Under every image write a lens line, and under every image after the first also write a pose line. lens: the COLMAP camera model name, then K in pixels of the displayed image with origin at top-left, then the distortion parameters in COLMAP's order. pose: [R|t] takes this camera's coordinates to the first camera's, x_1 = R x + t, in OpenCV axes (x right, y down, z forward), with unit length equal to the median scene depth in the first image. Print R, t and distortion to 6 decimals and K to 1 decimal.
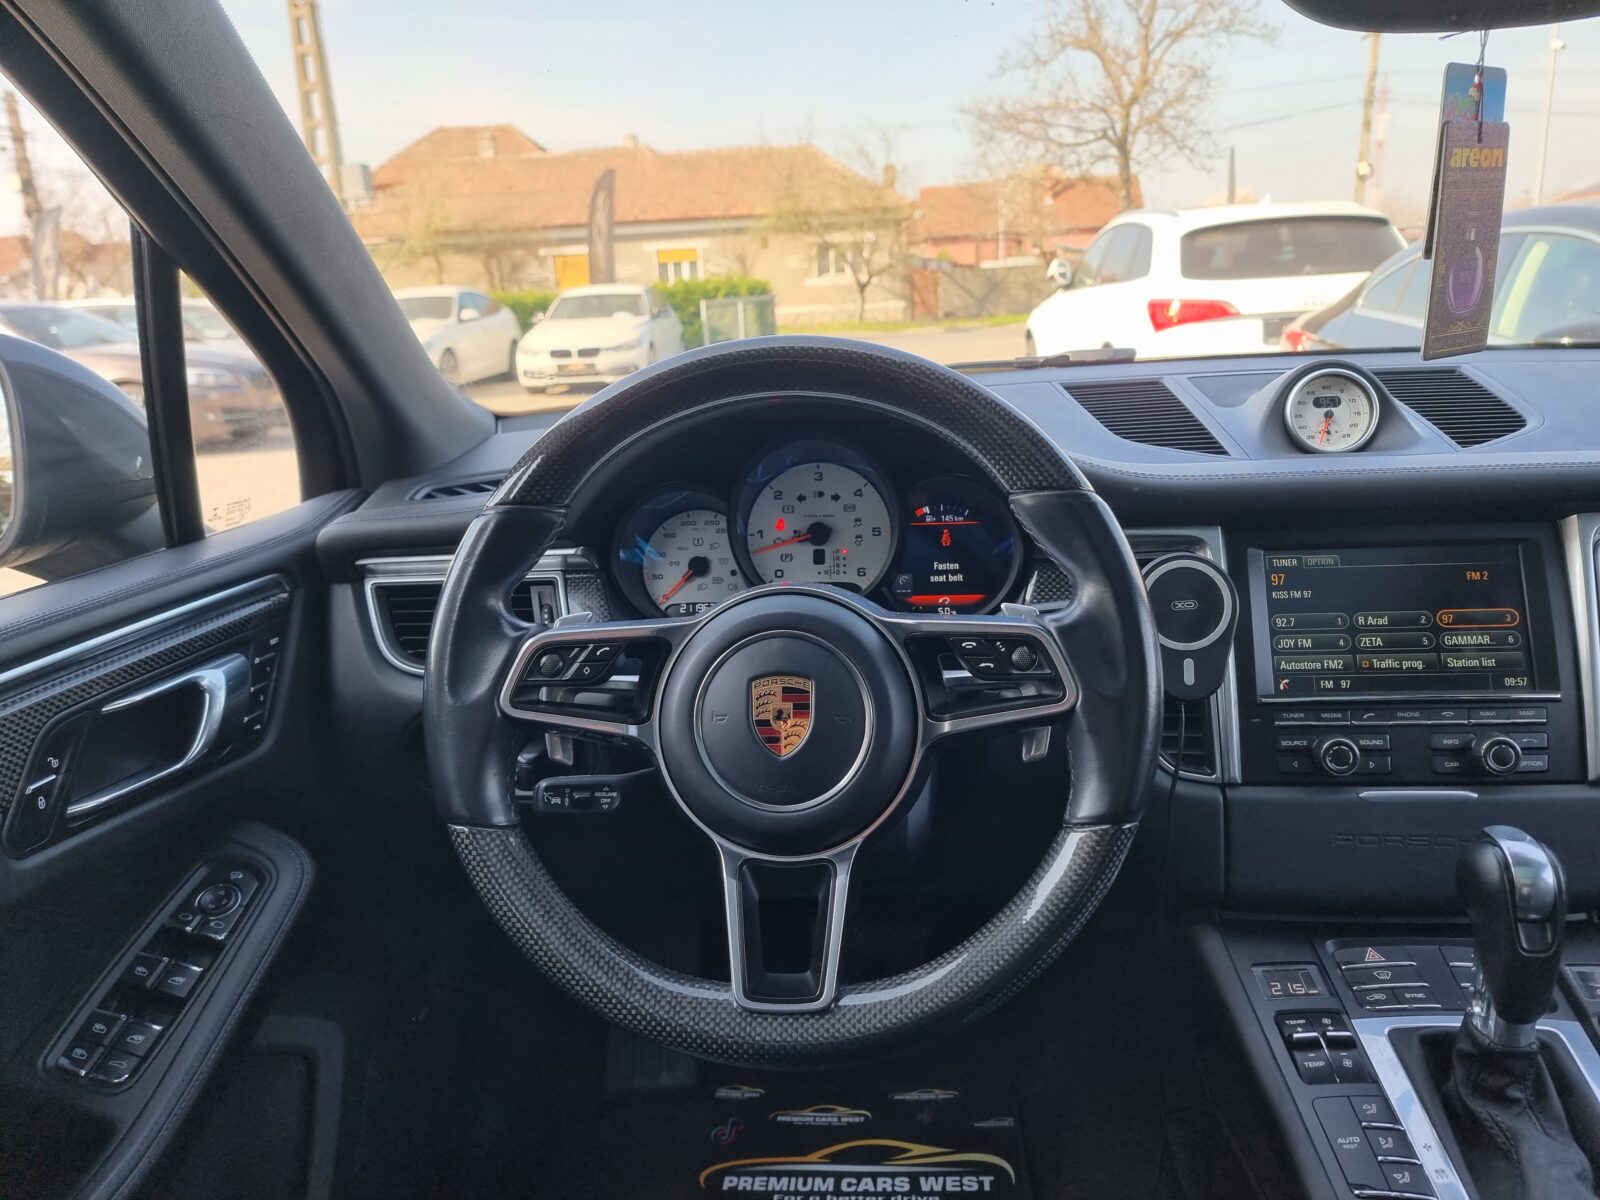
lens RADIAL K [[1109.8, 0, 809.2], [0, 1109.8, 606.0], [0, 0, 1]] dist [0.058081, -0.053949]
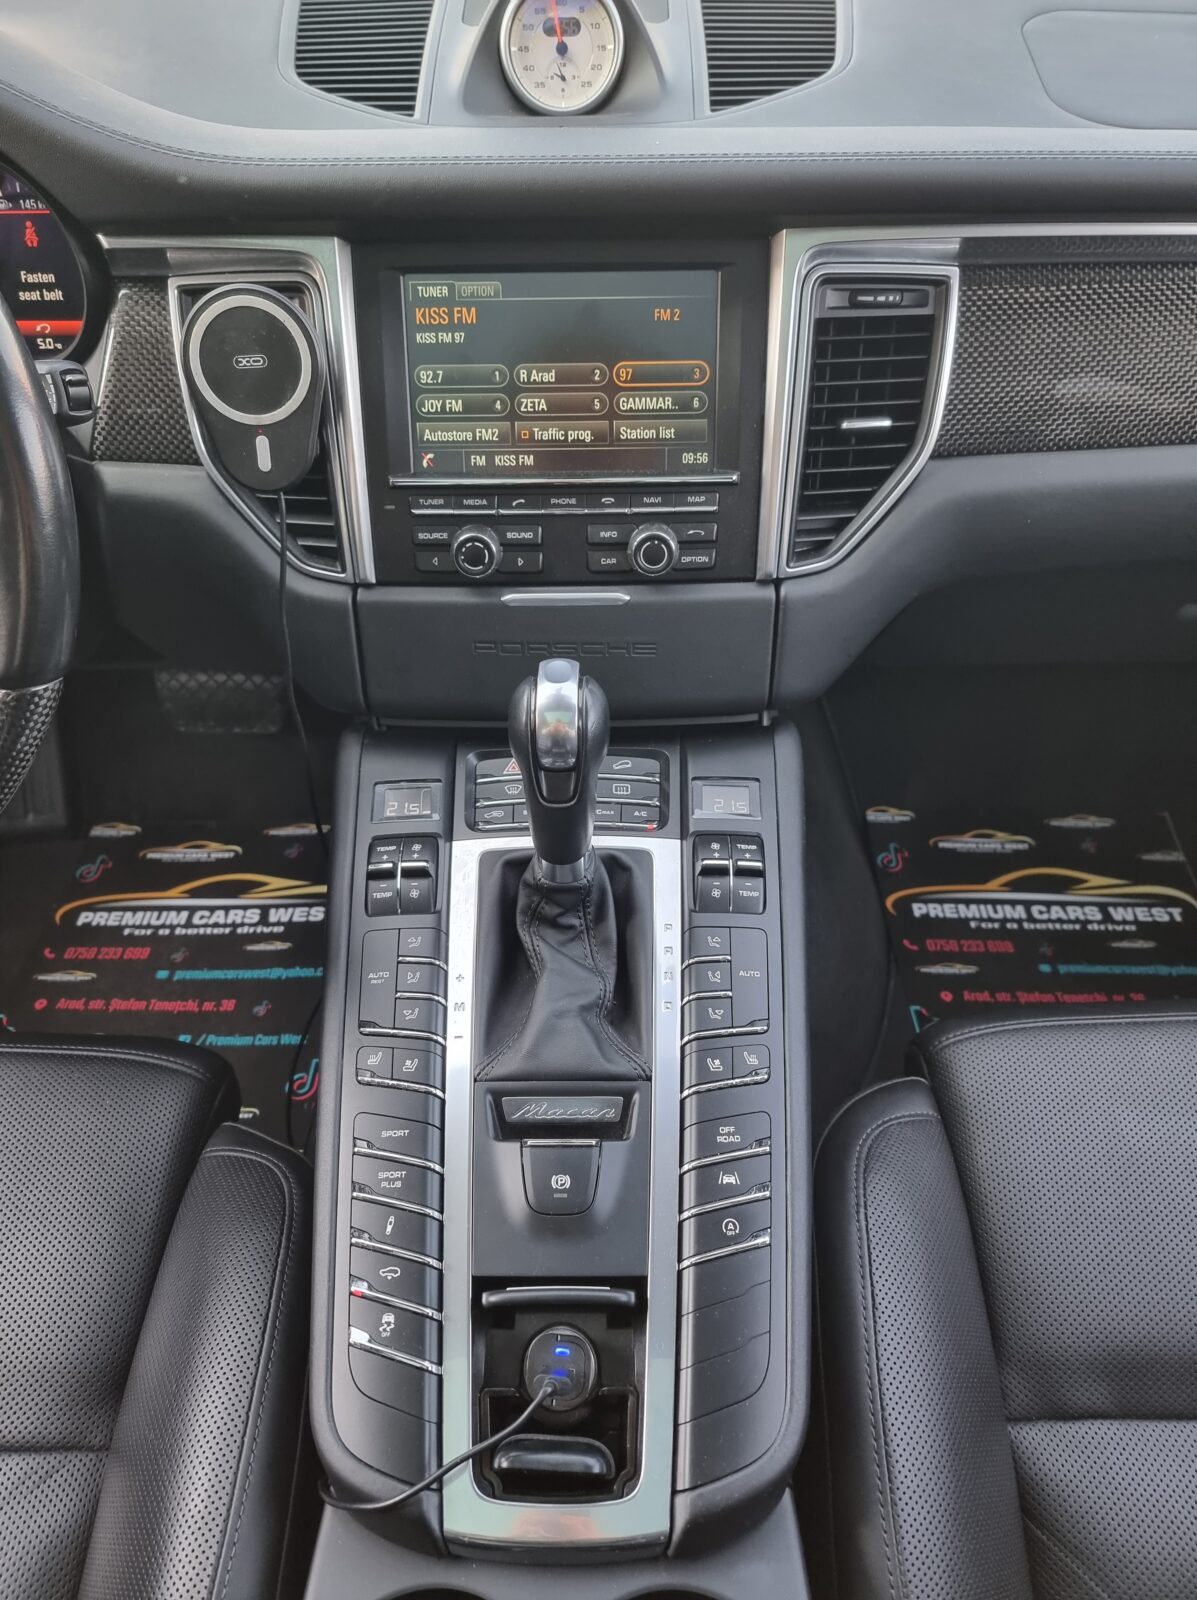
lens RADIAL K [[1109.8, 0, 592.7], [0, 1109.8, 793.7], [0, 0, 1]] dist [0.058081, -0.053949]
pose [[0.996817, -0.025086, 0.075674, 0.427757], [-0.011805, 0.892296, 0.451297, -0.072478], [-0.078845, -0.450754, 0.889159, 0.146285]]
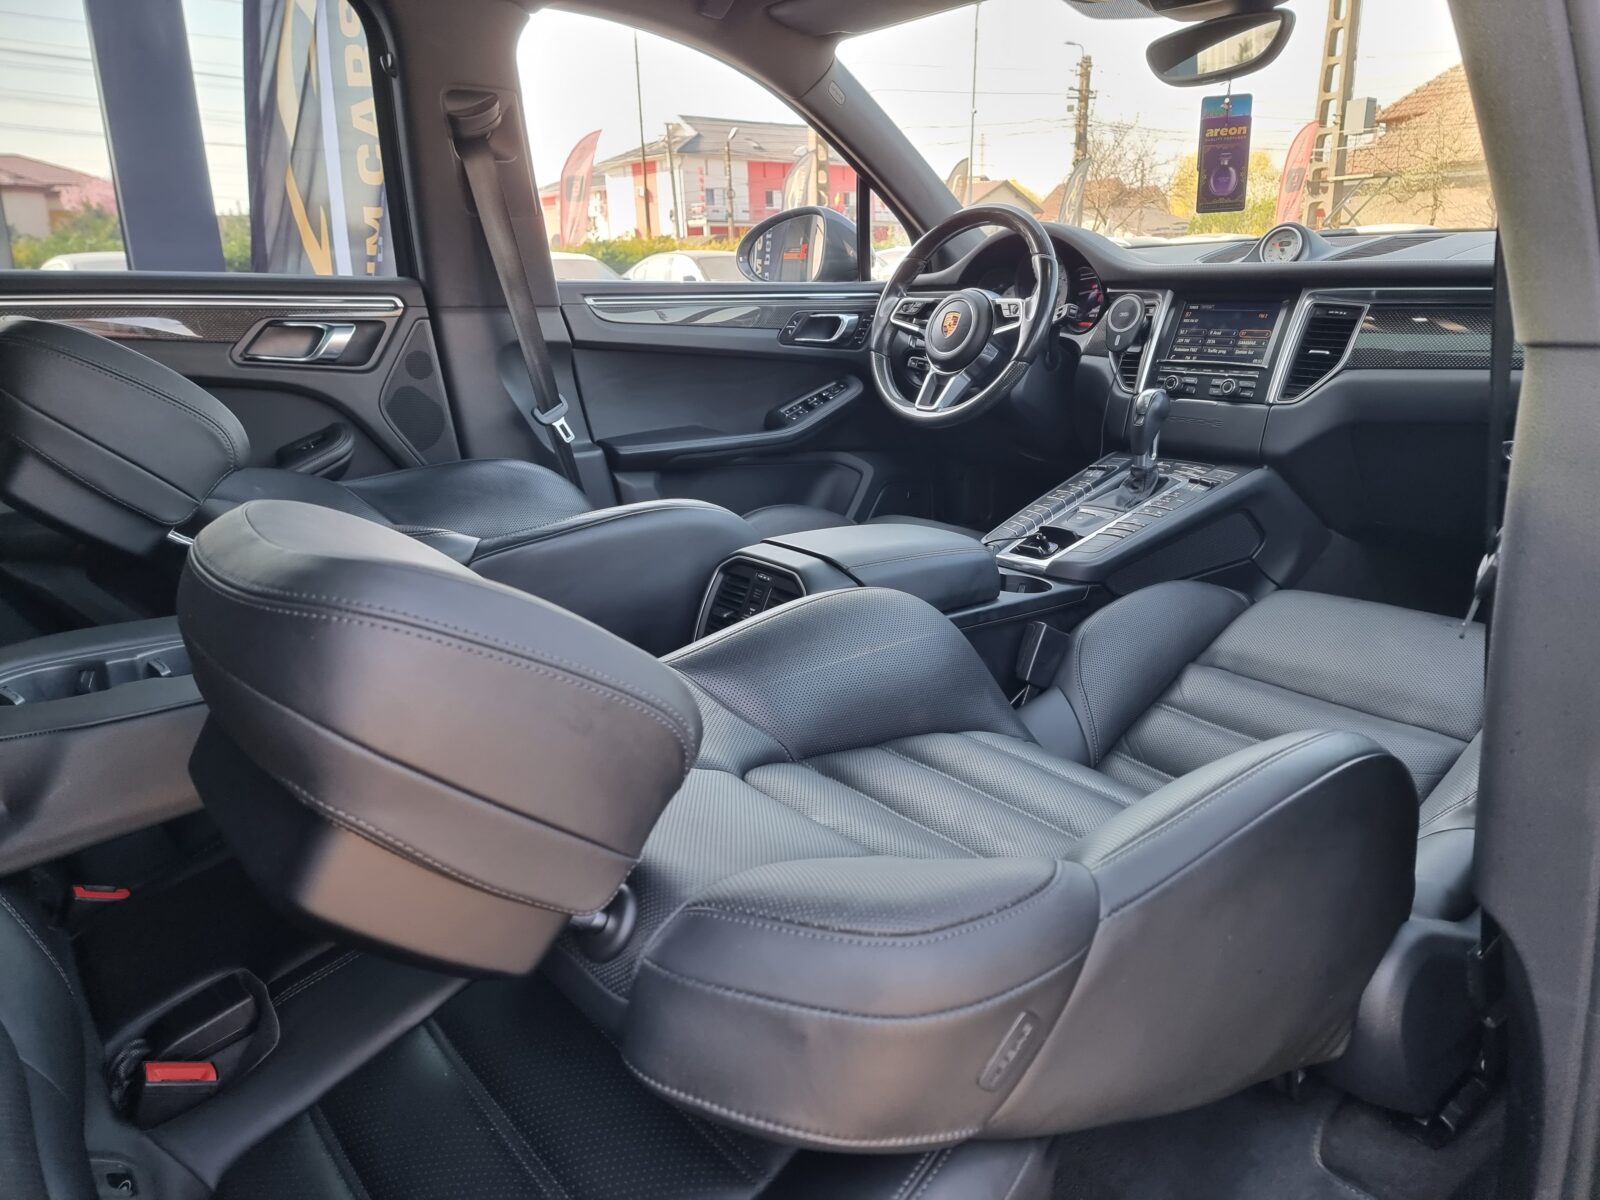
lens RADIAL K [[1132.1, 0, 798.7], [0, 1132.1, 602.9], [0, 0, 1]] dist [0.071976, -0.049082]
pose [[0.683616, 0.237254, -0.690203, 1.522380], [-0.211651, 0.969495, 0.123628, 0.402592], [0.698479, 0.061568, 0.712977, -1.146457]]
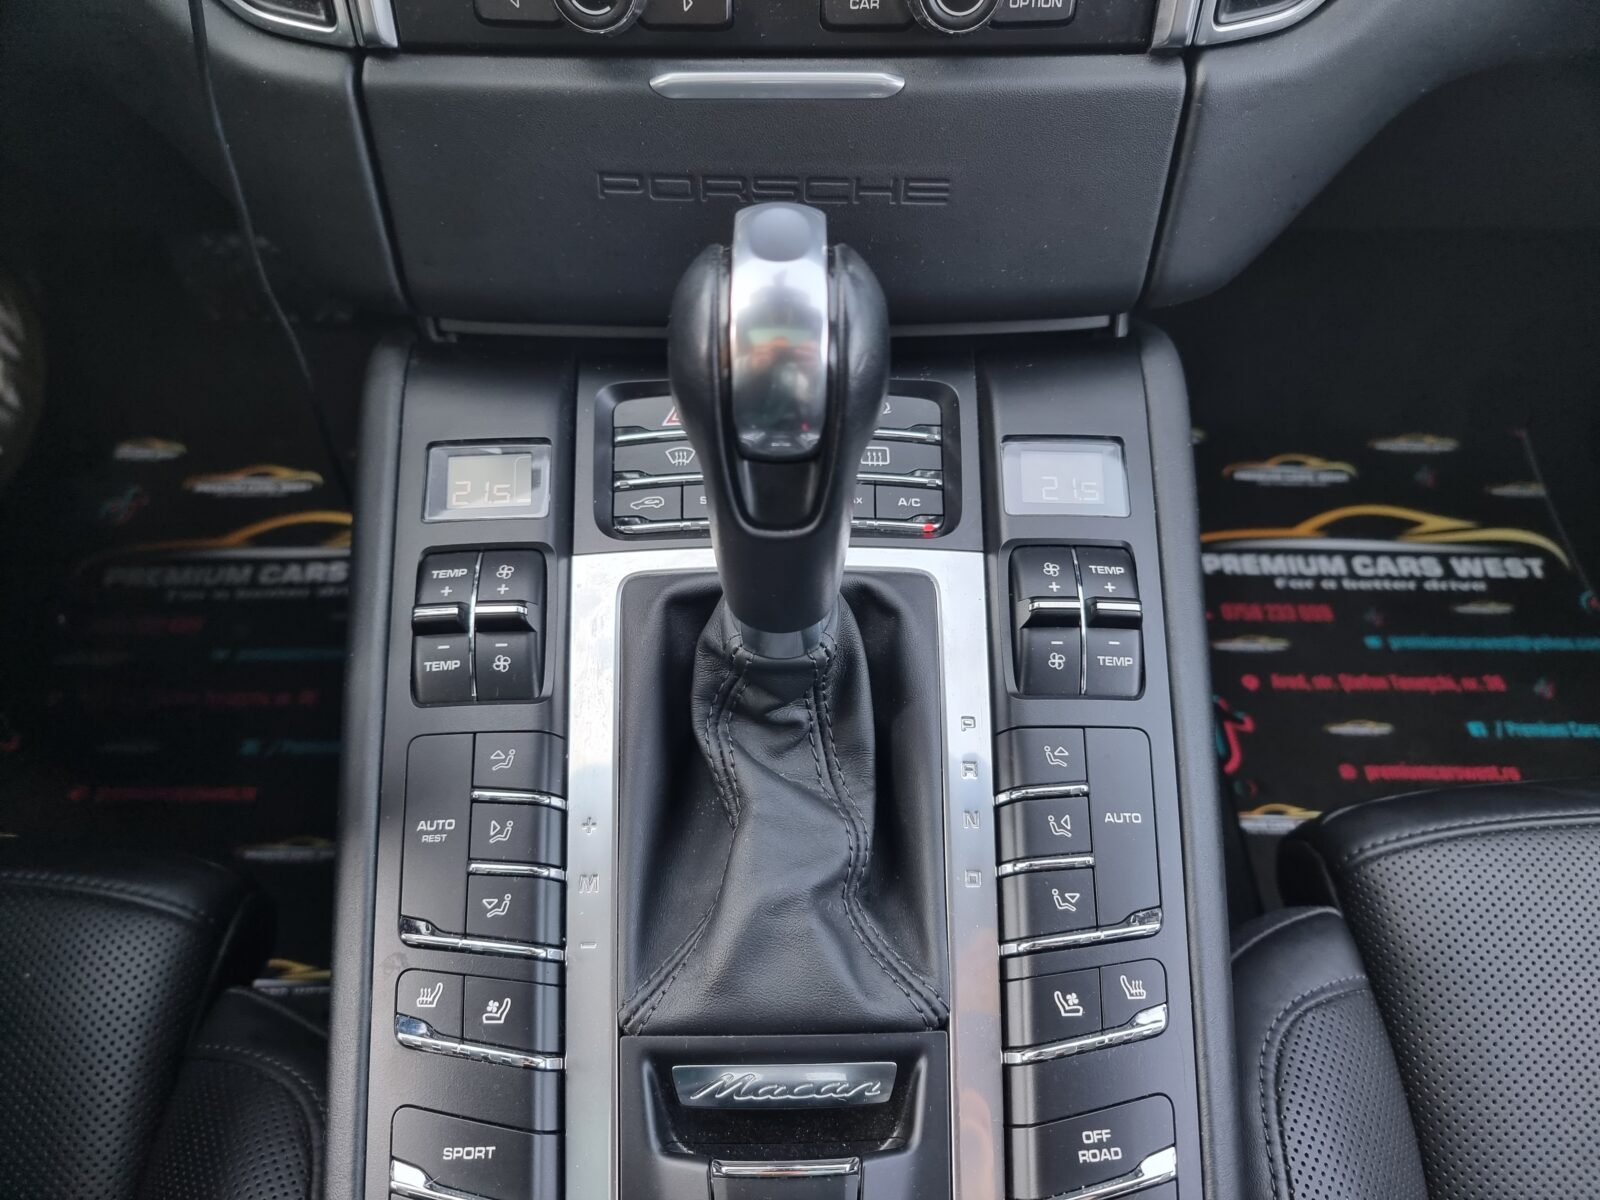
lens RADIAL K [[1115.3, 0, 794.6], [0, 1115.3, 604.6], [0, 0, 1]] dist [0.012940, 0.002724]
pose [[0.994253, -0.043547, 0.097794, 0.430114], [-0.027233, 0.780581, 0.624461, 0.048237], [-0.103530, -0.623536, 0.774910, 0.464918]]
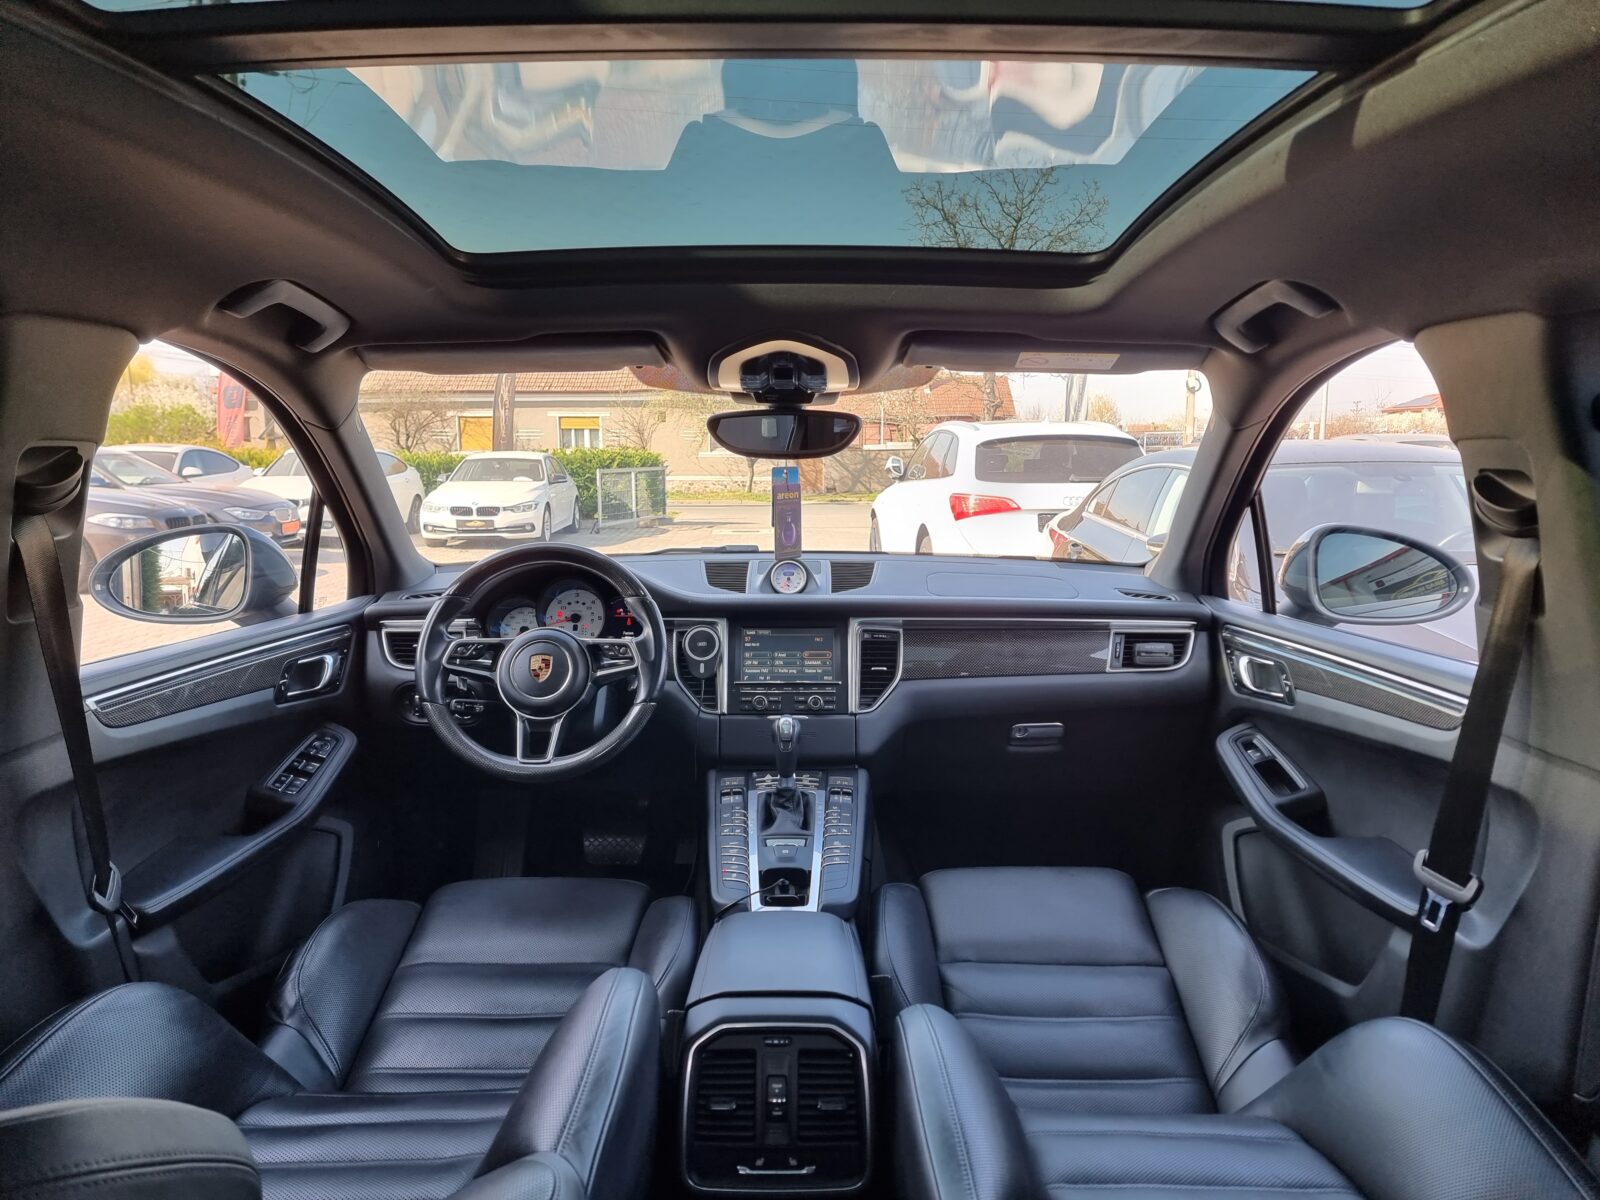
lens RADIAL K [[1109.8, 0, 809.2], [0, 1109.8, 606.0], [0, 0, 1]] dist [0.058081, -0.053949]
pose [[0.995144, 0.036496, 0.091409, 0.294112], [-0.022914, 0.989101, -0.145445, 0.250930], [-0.095721, 0.142645, 0.985135, -1.448263]]
